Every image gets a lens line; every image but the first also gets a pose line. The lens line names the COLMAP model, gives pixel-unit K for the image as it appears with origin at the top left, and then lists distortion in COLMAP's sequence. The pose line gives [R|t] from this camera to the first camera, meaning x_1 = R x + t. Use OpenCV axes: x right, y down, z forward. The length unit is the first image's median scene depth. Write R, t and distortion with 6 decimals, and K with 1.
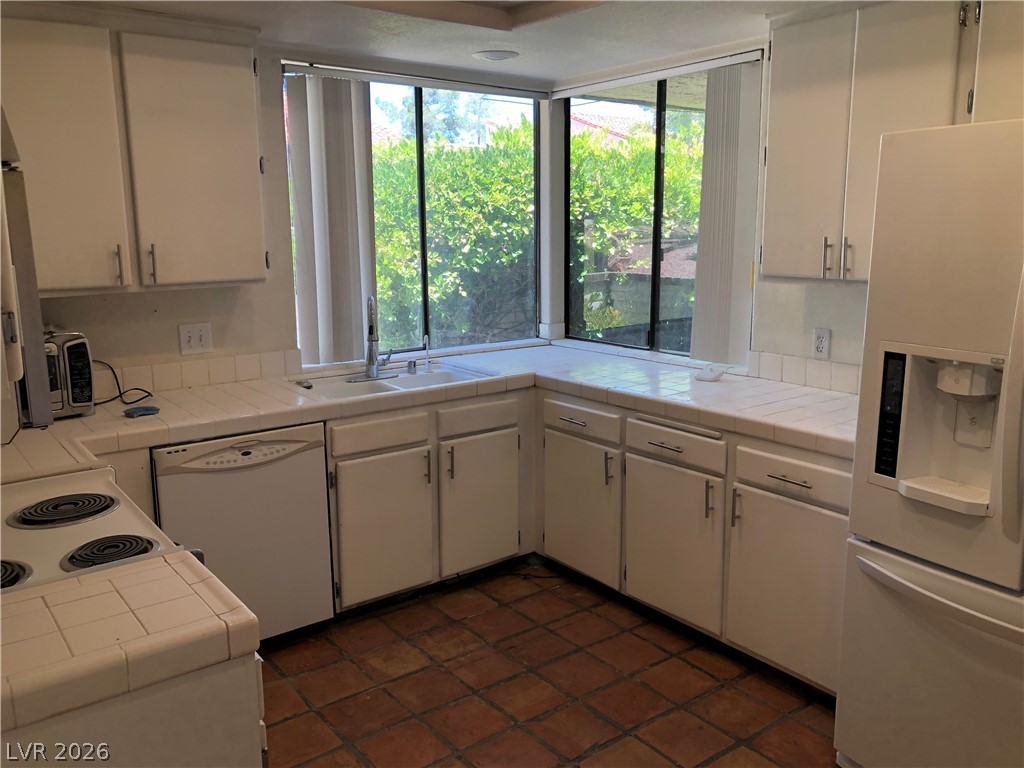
lens RADIAL K [[840.4, 0, 512.0], [0, 840.4, 383.7], [0, 0, 1]] dist [0.006614, -0.032219]
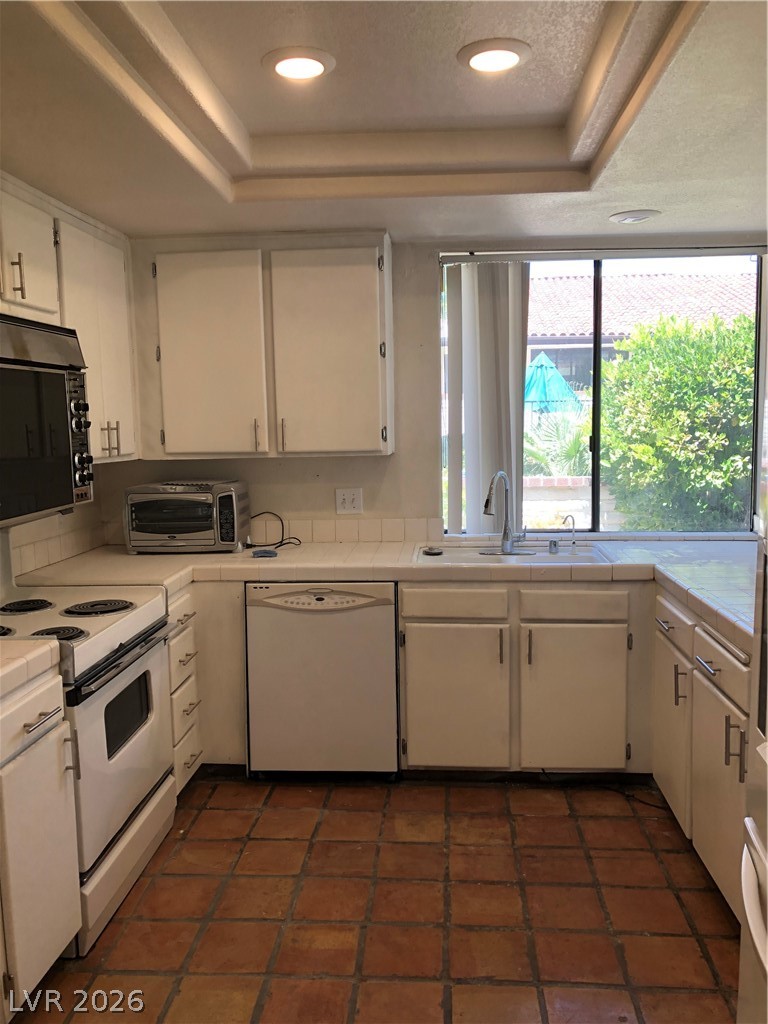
lens RADIAL K [[840.4, 0, 381.9], [0, 840.4, 510.5], [0, 0, 1]] dist [0.006614, -0.032219]
pose [[0.738668, 0.066777, -0.670754, 0.451460], [-0.115916, 0.992841, -0.028810, -0.012342], [0.664028, 0.099032, 0.741120, 0.179397]]
